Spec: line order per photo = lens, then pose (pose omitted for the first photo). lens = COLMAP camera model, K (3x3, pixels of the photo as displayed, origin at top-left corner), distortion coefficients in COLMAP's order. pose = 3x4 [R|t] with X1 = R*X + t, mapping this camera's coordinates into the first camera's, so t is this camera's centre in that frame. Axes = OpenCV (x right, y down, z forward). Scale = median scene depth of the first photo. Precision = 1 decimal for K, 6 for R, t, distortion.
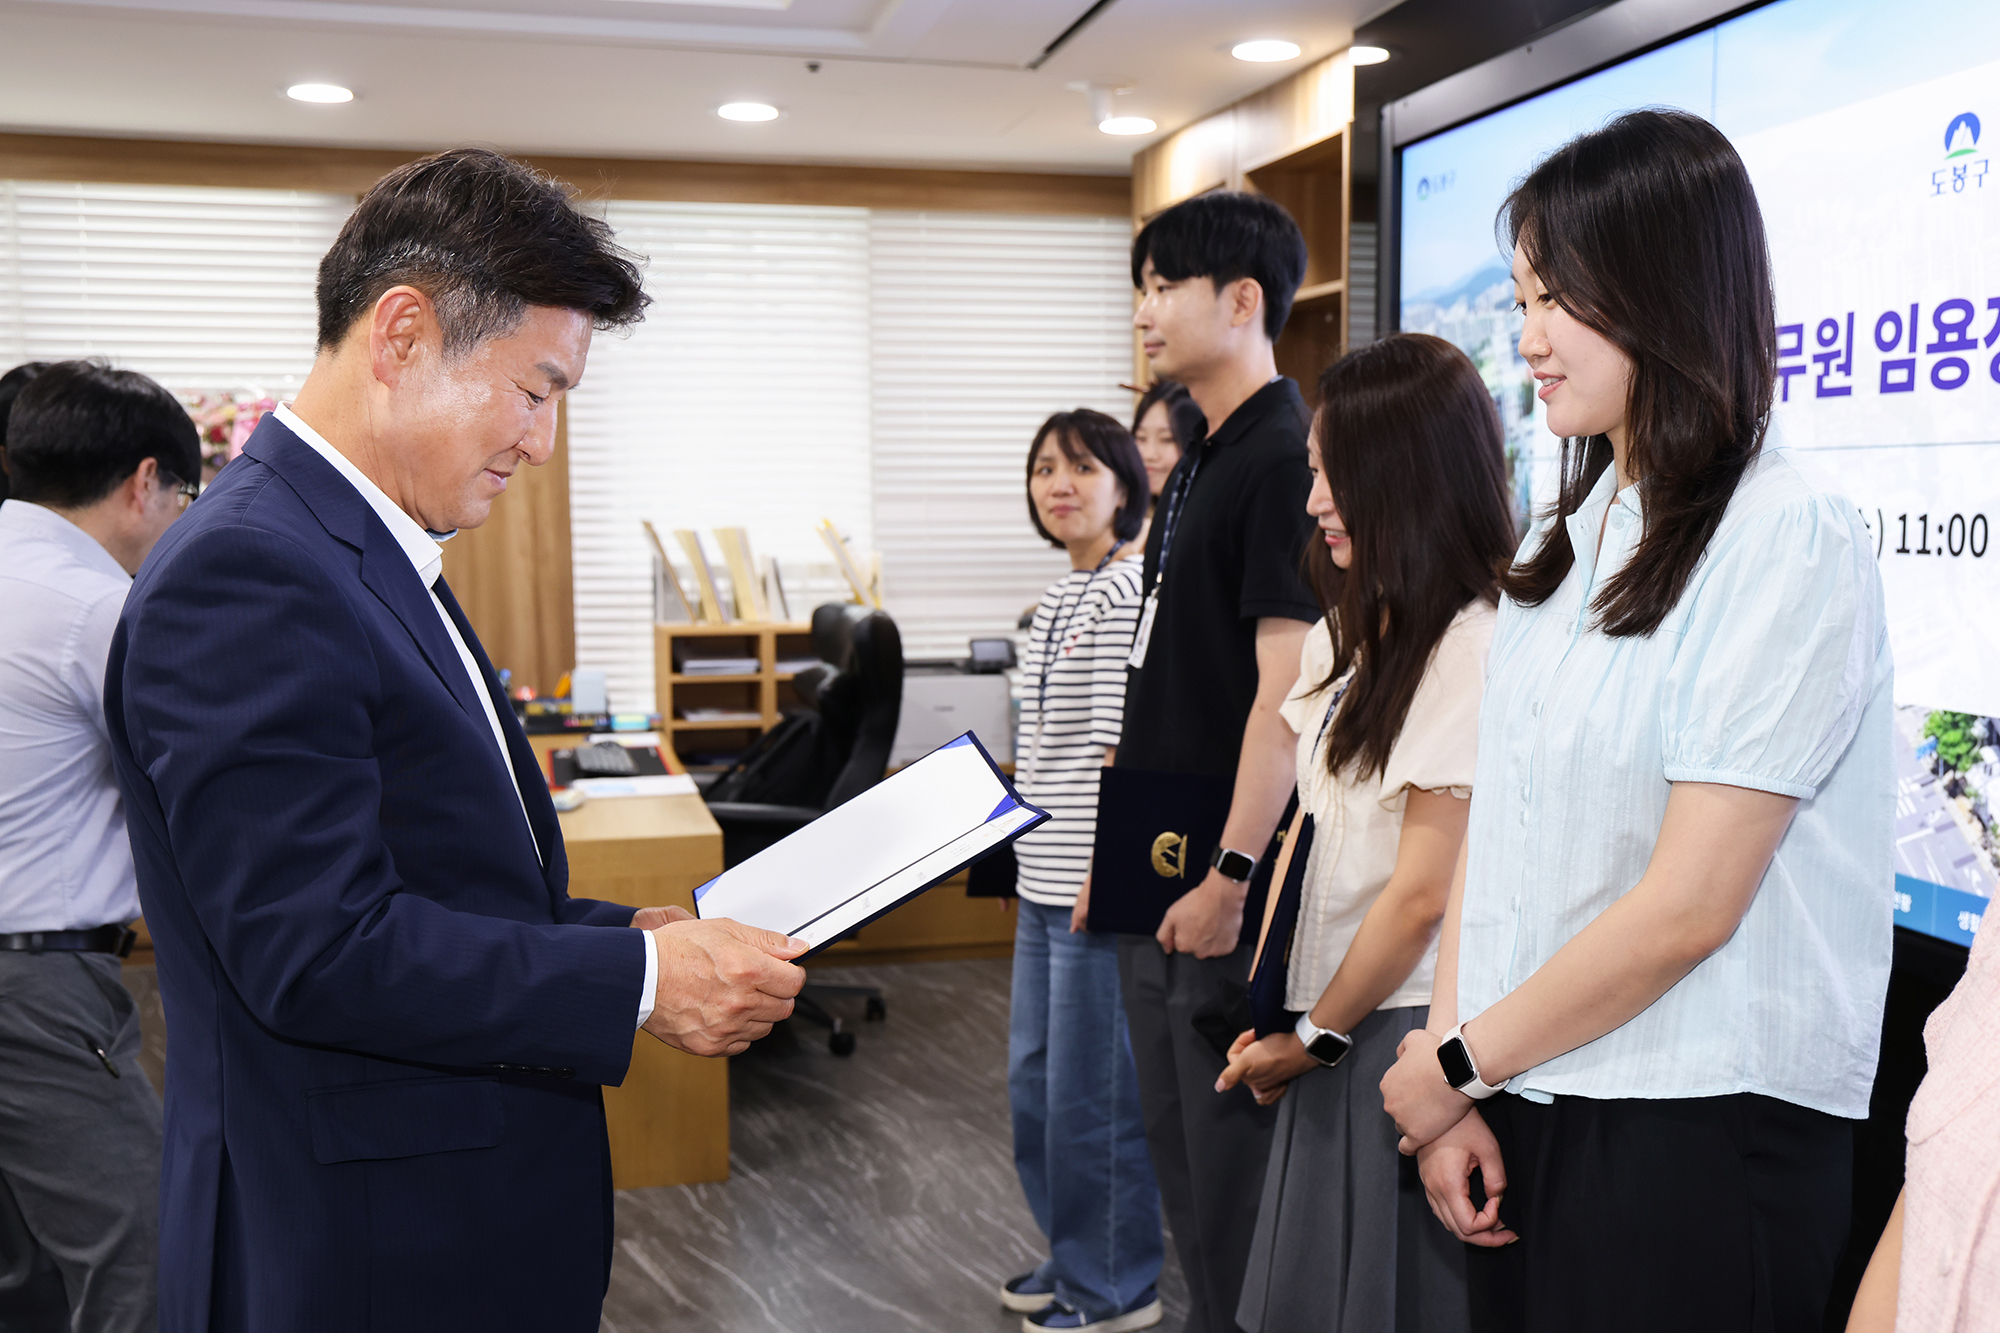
lens RADIAL K [[2058.7, 0, 1036.6], [0, 2058.7, 717.2], [0, 0, 1]] dist [-0.002274, 0.118365]
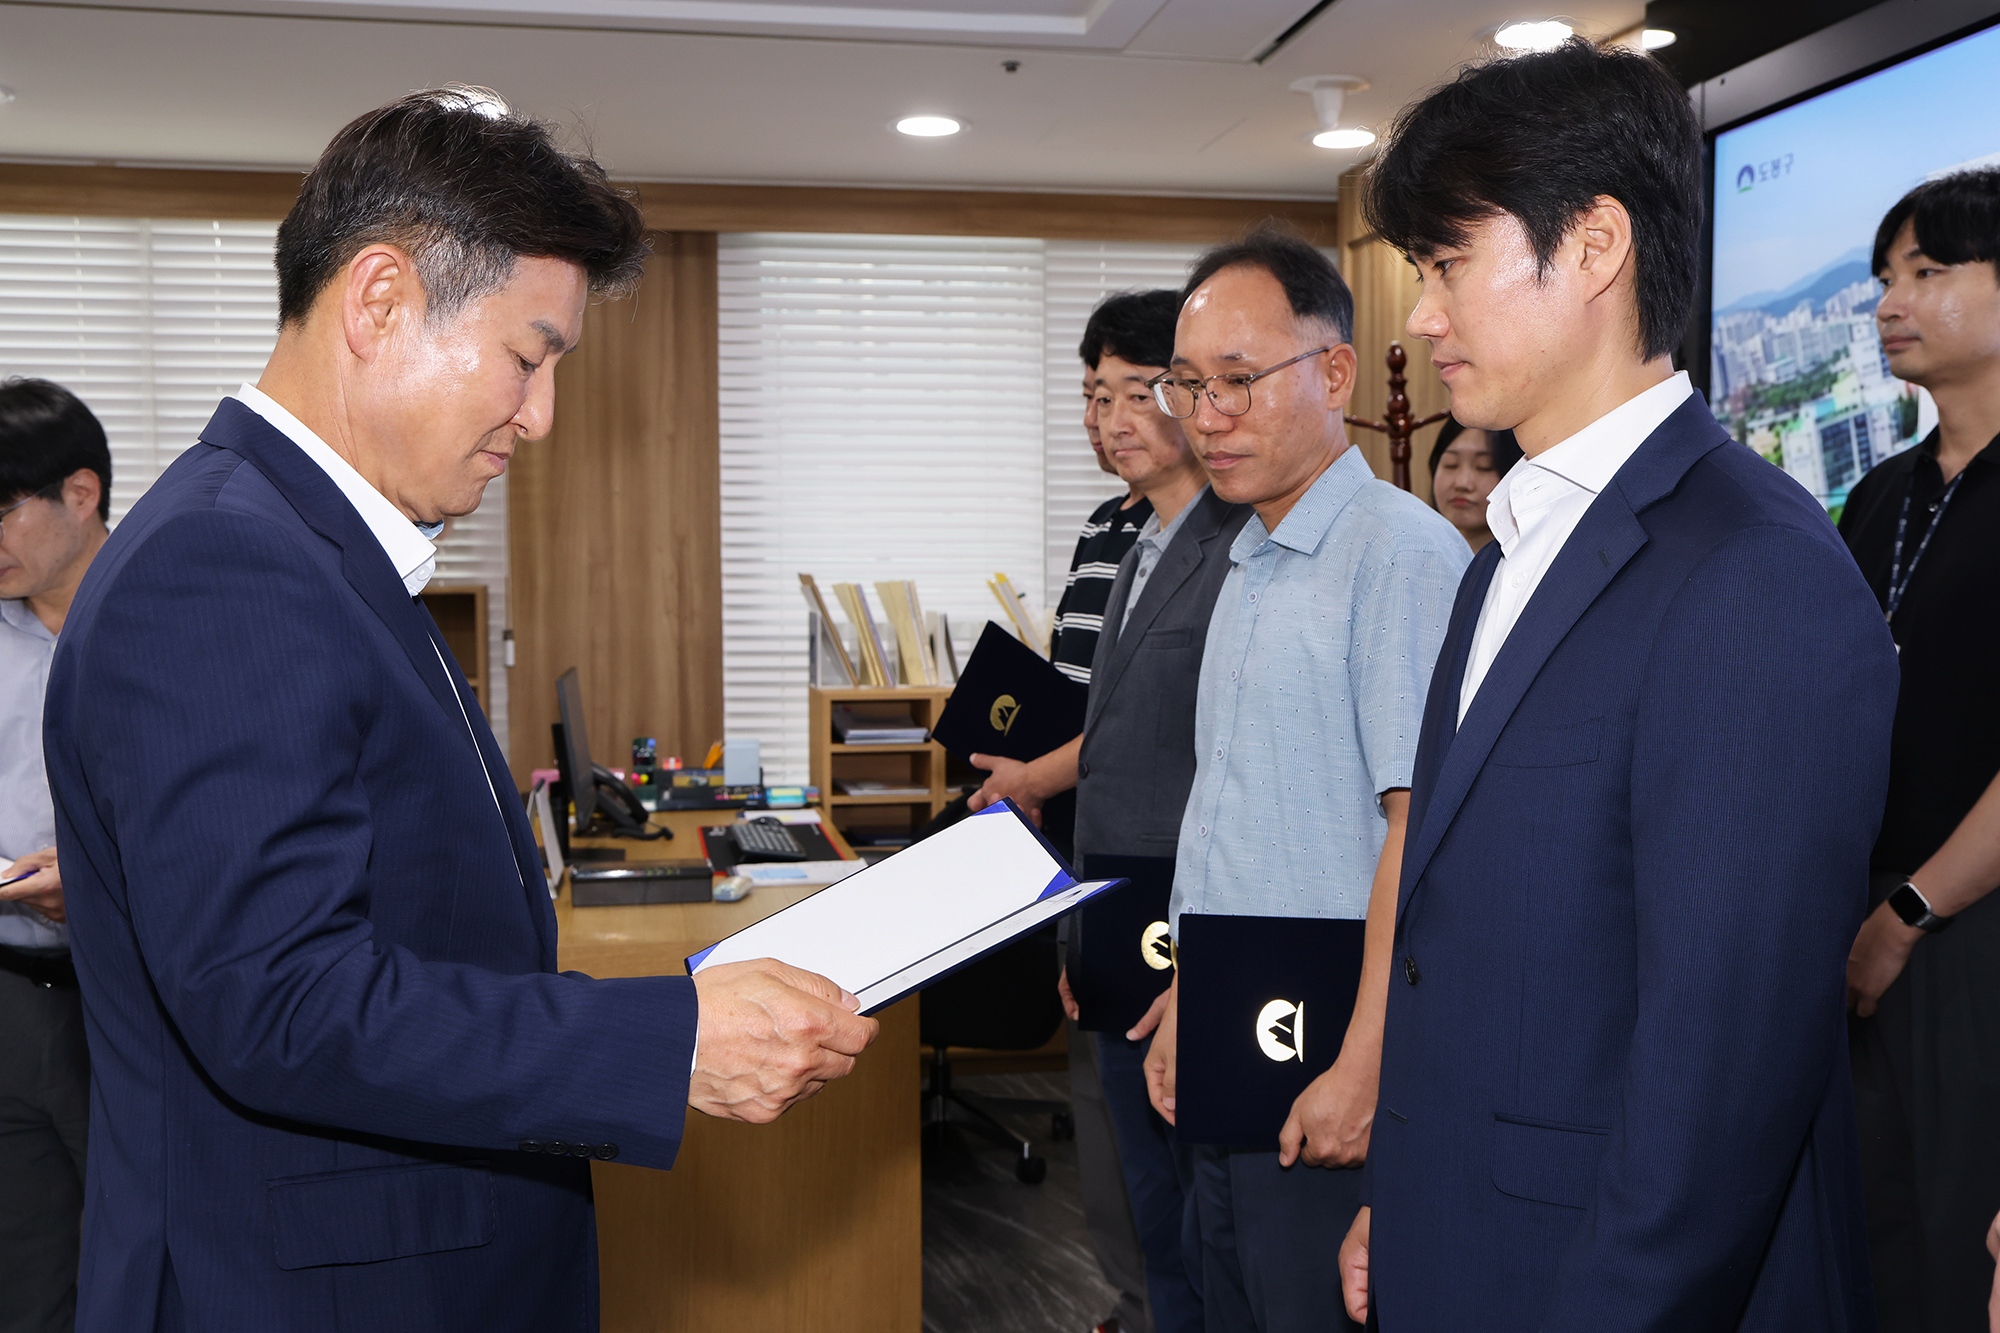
lens RADIAL K [[2021.9, 0, 1000.0], [0, 2021.9, 666.5], [0, 0, 1]] dist [-0.010403, 0.129993]
pose [[0.998046, 0.003803, -0.062360, -0.061111], [-0.007418, 0.998299, -0.057829, -0.004829], [0.062034, 0.058179, 0.996377, 0.149372]]
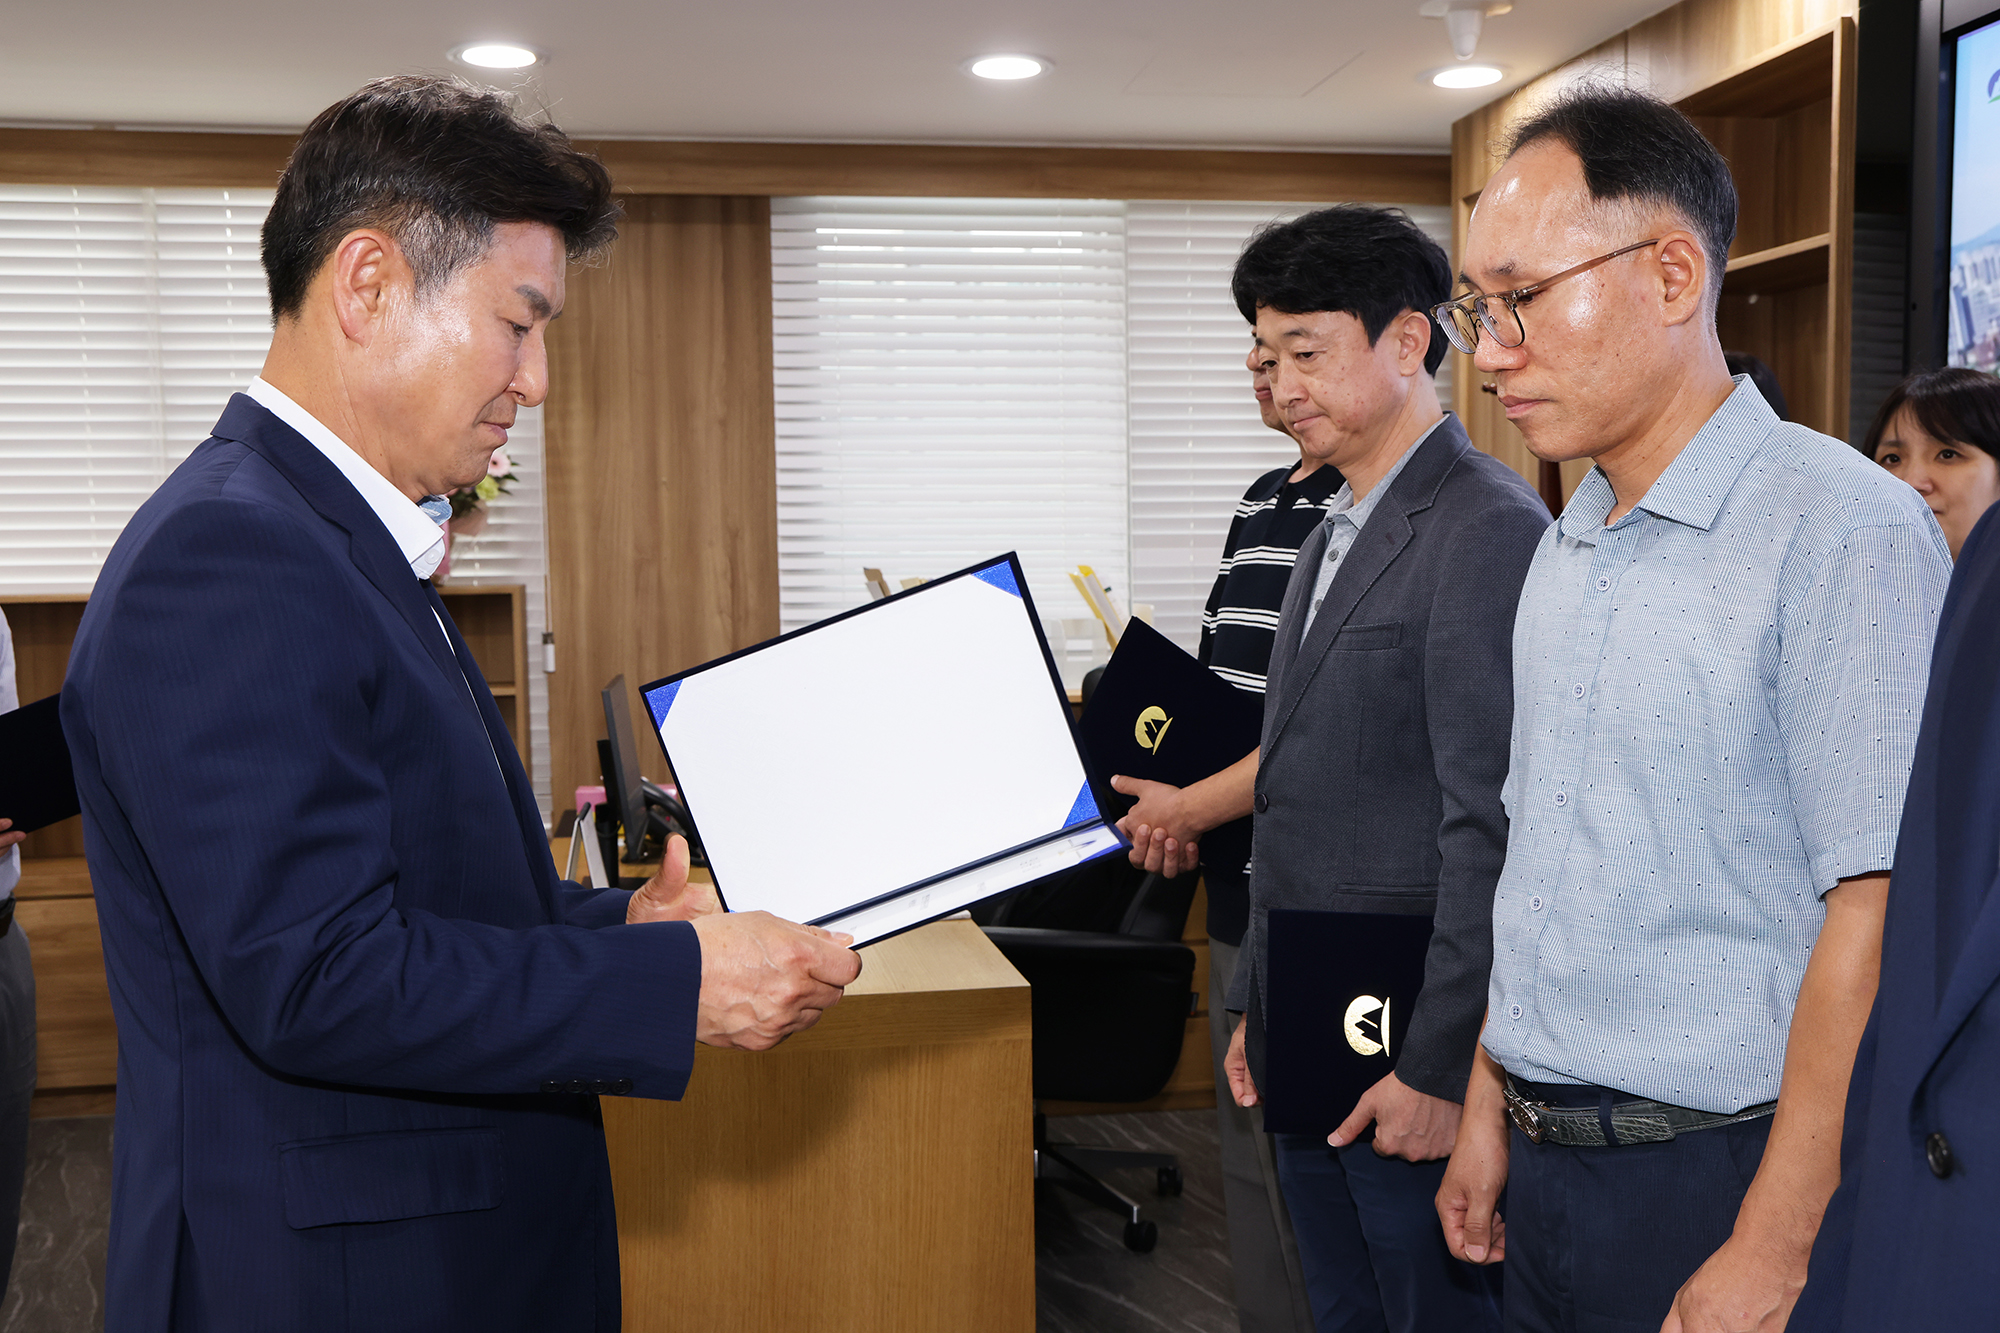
lens RADIAL K [[1986.7, 0, 1000.0], [0, 1986.7, 666.5], [0, 0, 1]] dist [-0.002614, 0.123946]
pose [[0.996989, -0.005308, -0.077366, -0.097937], [0.001013, 0.998461, -0.055453, -0.014948], [0.077542, 0.055208, 0.995459, 0.267770]]
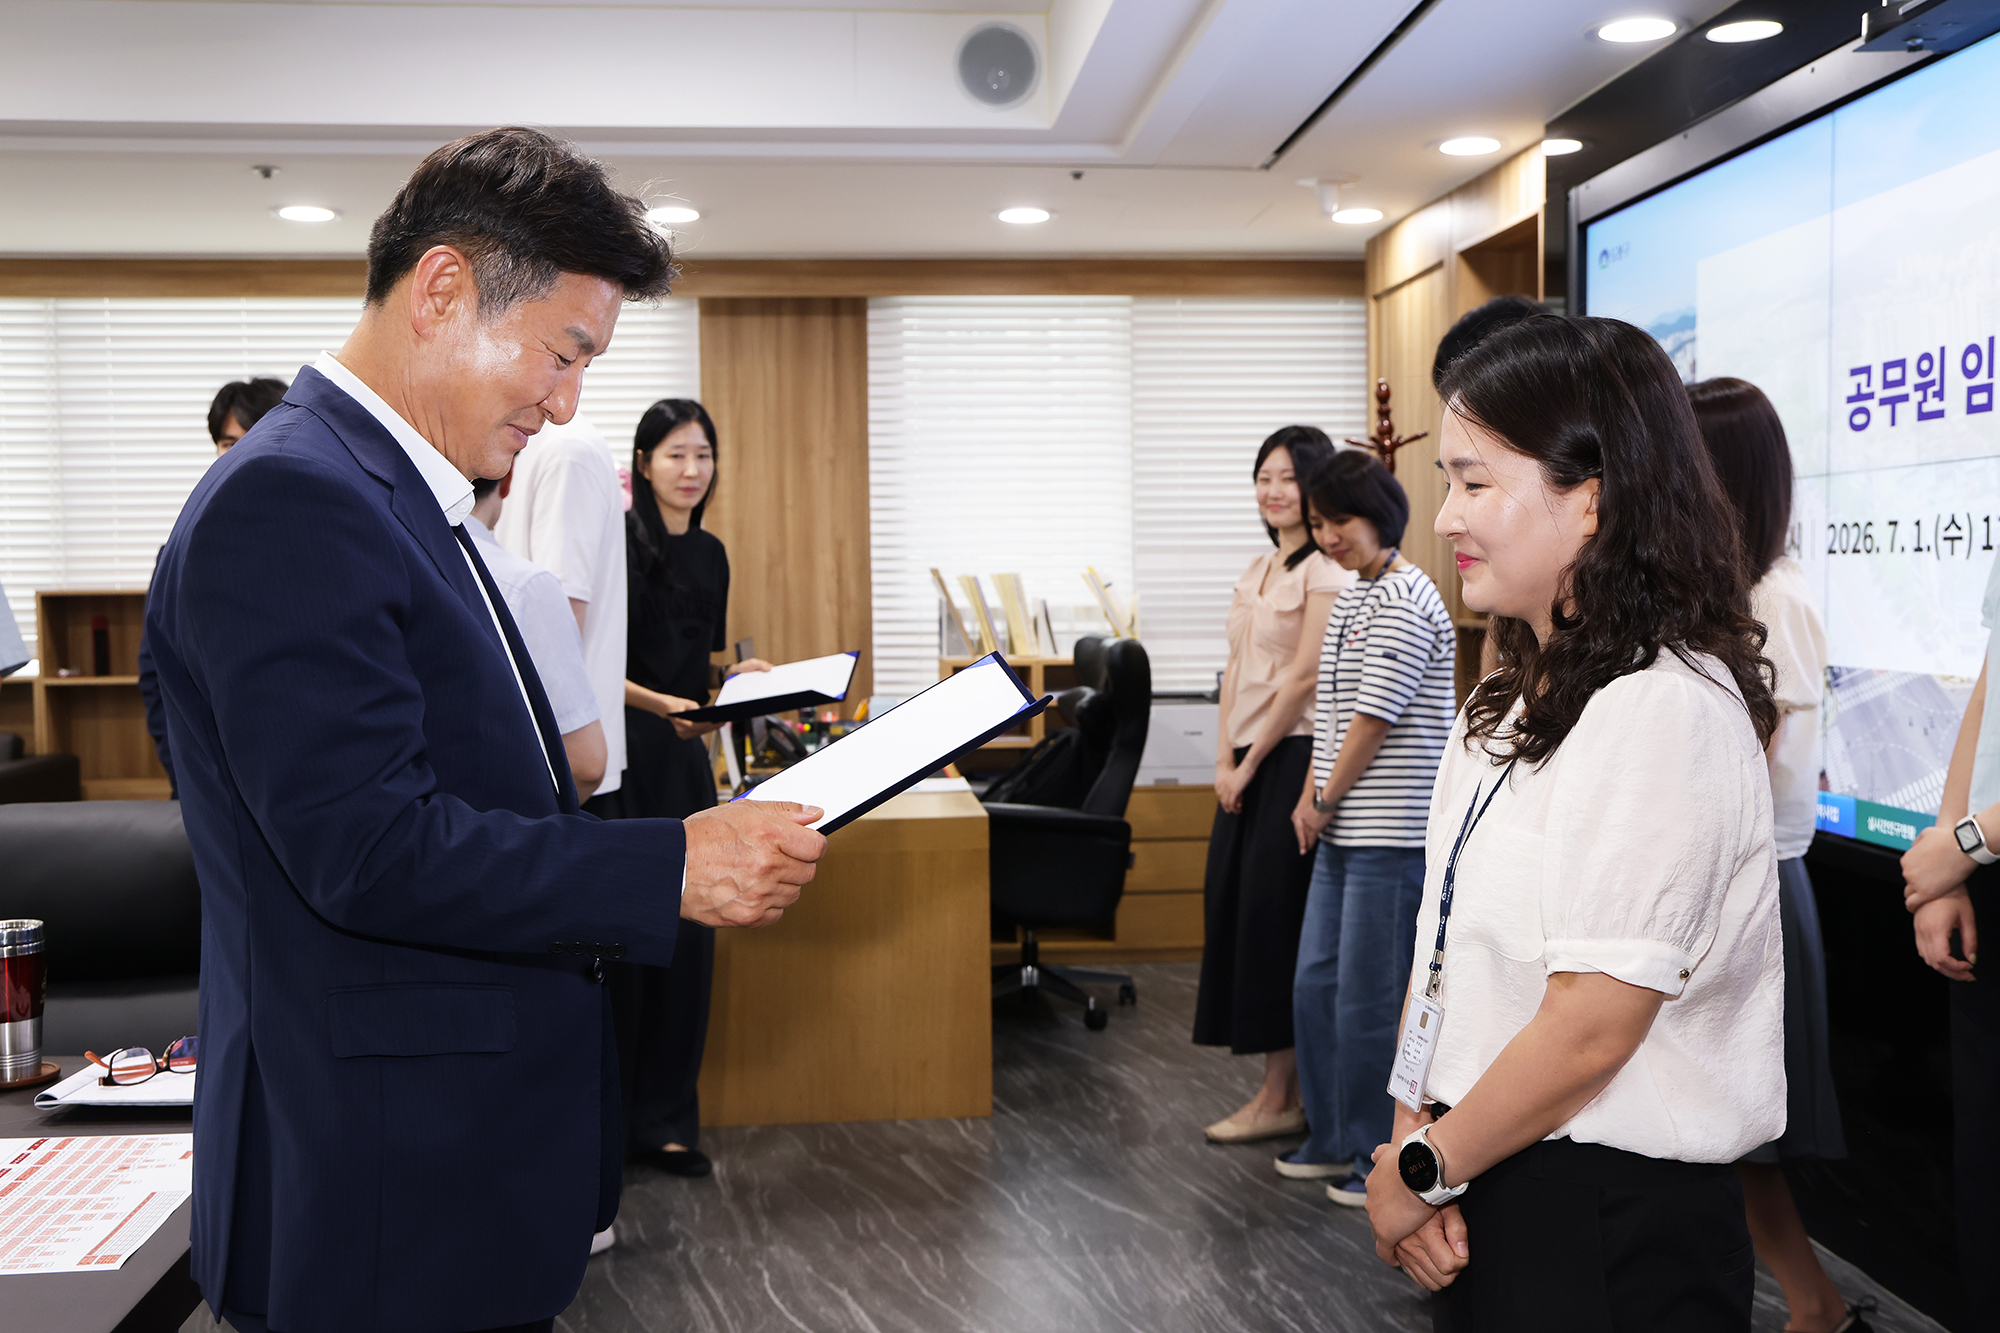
lens RADIAL K [[2021.9, 0, 1000.0], [0, 2021.9, 666.5], [0, 0, 1]] dist [-0.010403, 0.129993]
pose [[0.987215, 0.000305, -0.159395, 0.034102], [-0.010933, 0.997773, -0.065800, 0.042440], [0.159020, 0.066702, 0.985020, -0.130627]]
